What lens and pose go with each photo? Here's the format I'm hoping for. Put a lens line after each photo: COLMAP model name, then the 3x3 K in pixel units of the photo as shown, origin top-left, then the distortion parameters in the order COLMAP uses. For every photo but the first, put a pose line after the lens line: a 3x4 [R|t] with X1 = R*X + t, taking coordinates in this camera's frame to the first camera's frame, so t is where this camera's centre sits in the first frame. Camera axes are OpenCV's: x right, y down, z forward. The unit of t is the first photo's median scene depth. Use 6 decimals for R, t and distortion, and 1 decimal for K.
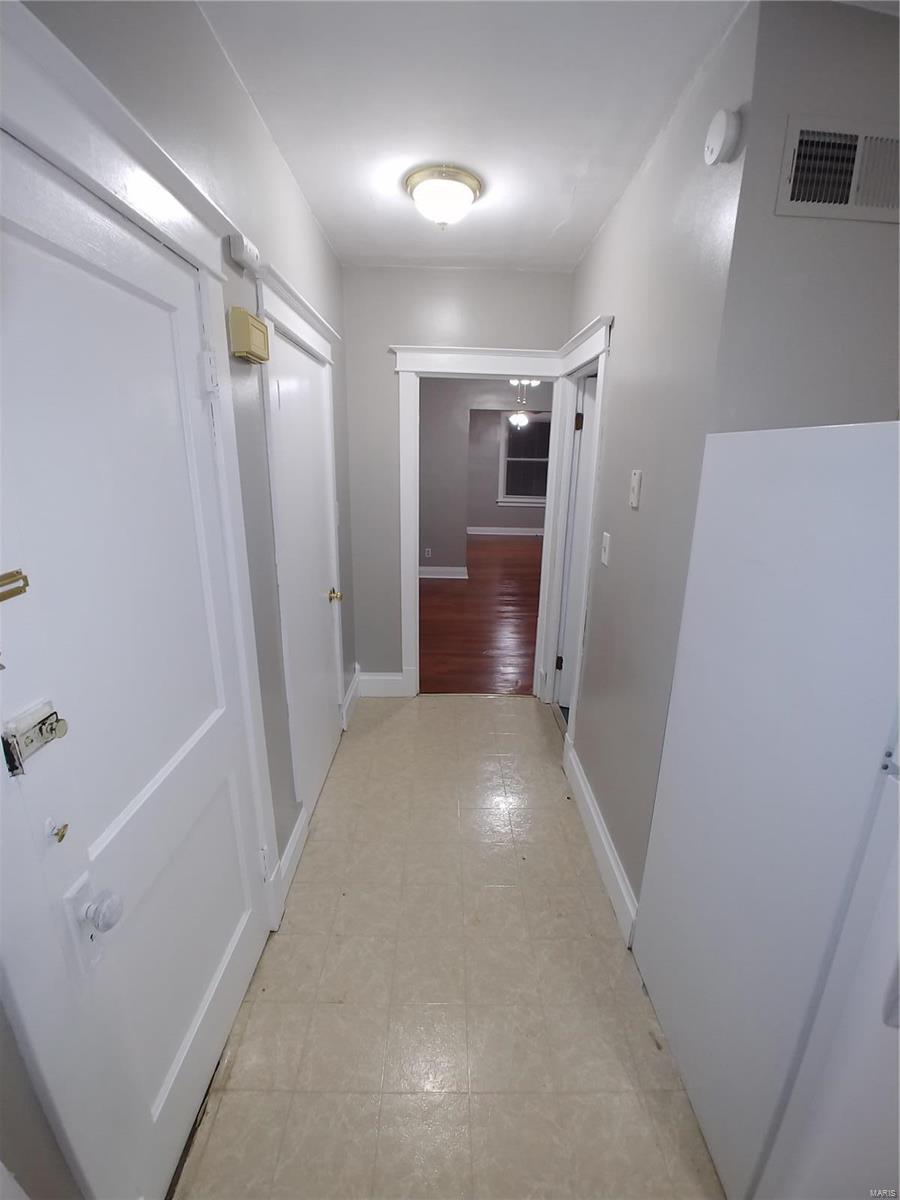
lens RADIAL K [[520.4, 0, 457.7], [0, 520.4, 603.3], [0, 0, 1]] dist [-0.023073, 0.000924]
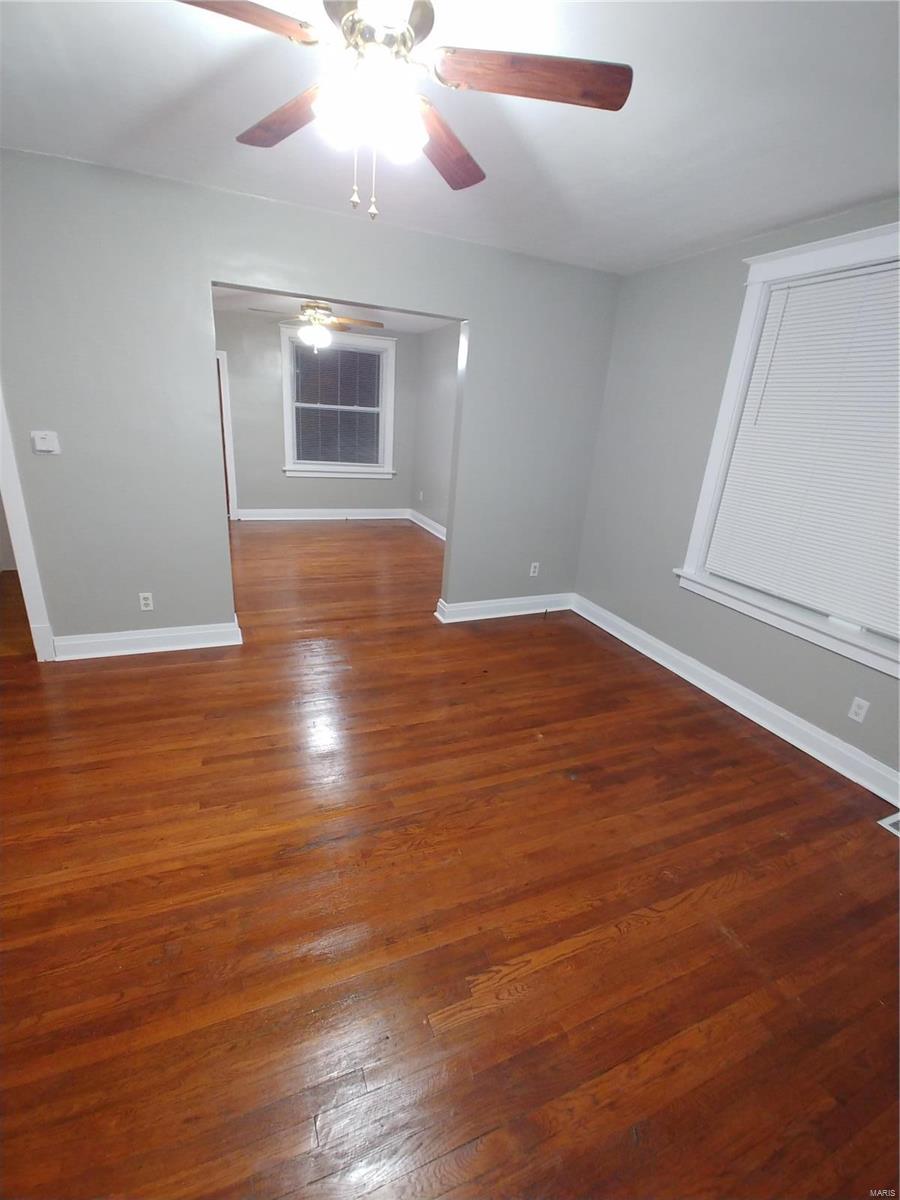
lens RADIAL K [[520.4, 0, 448.9], [0, 520.4, 600.9], [0, 0, 1]] dist [-0.023073, 0.000924]
pose [[0.928625, -0.081100, 0.362047, 0.018962], [0.049853, 0.994243, 0.094846, -0.085938], [-0.367655, -0.070027, 0.927322, 0.312863]]
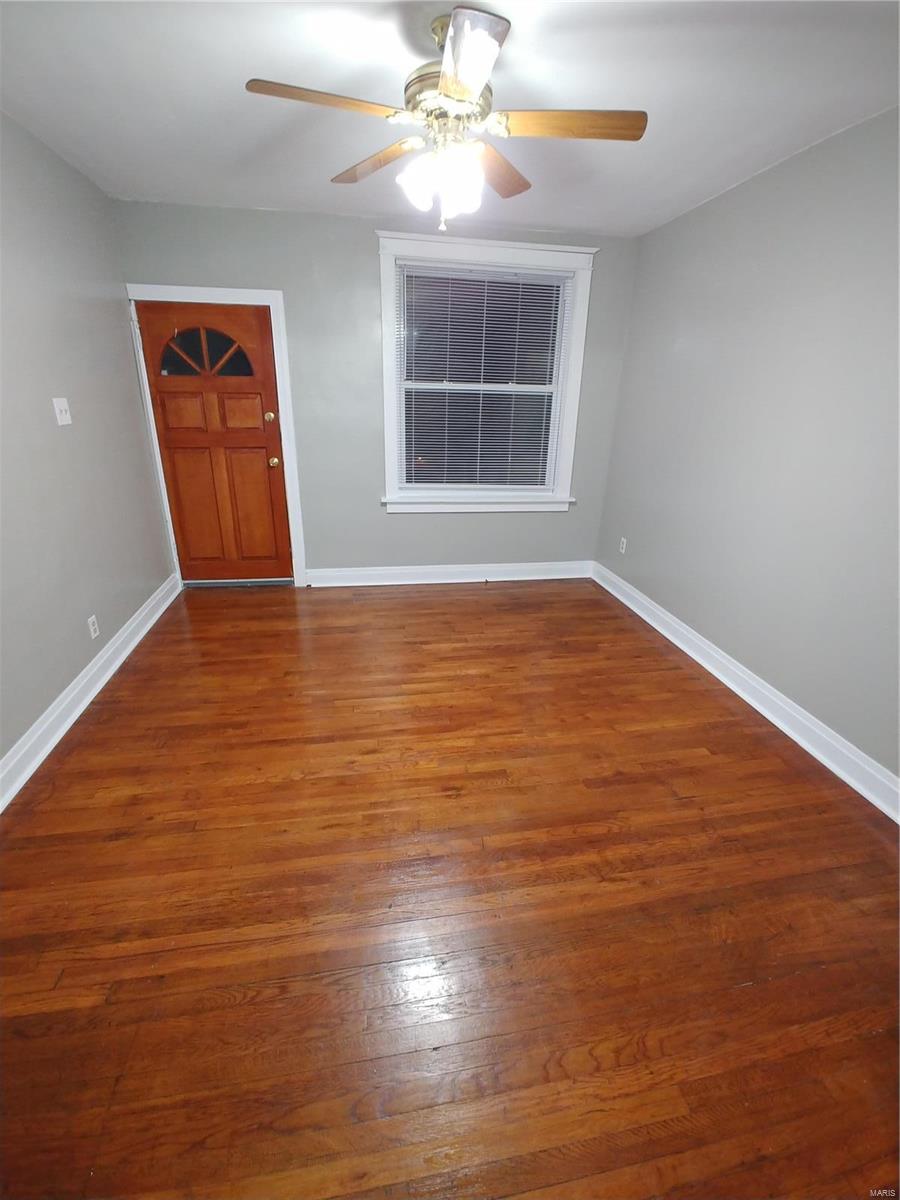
lens RADIAL K [[520.4, 0, 451.0], [0, 520.4, 598.5], [0, 0, 1]] dist [-0.023073, 0.000924]
pose [[0.988256, -0.050176, 0.144337, 0.068764], [0.034064, 0.993123, 0.112007, -0.173676], [-0.148965, -0.105775, 0.983169, 0.637727]]
